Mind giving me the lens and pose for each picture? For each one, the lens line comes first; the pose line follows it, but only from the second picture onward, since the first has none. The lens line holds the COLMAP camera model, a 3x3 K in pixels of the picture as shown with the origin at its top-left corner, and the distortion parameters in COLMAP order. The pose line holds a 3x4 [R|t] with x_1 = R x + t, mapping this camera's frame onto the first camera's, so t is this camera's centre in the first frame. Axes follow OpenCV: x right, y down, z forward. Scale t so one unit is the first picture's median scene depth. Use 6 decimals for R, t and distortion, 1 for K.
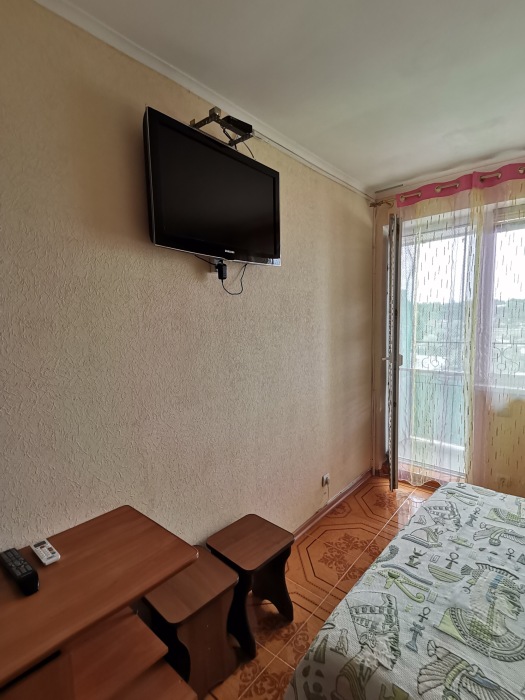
lens RADIAL K [[345.4, 0, 260.7], [0, 345.4, 357.0], [0, 0, 1]] dist [0.015503, -0.017776]
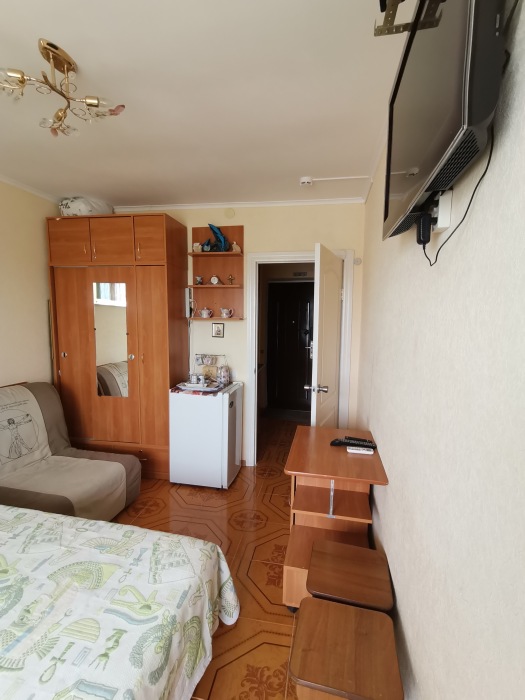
lens RADIAL K [[345.4, 0, 262.9], [0, 345.4, 354.1], [0, 0, 1]] dist [0.015503, -0.017776]
pose [[-0.858417, 0.070329, -0.508108, 0.518703], [-0.042783, 0.977289, 0.207549, -0.198583], [0.511165, 0.199902, -0.835913, 1.726550]]
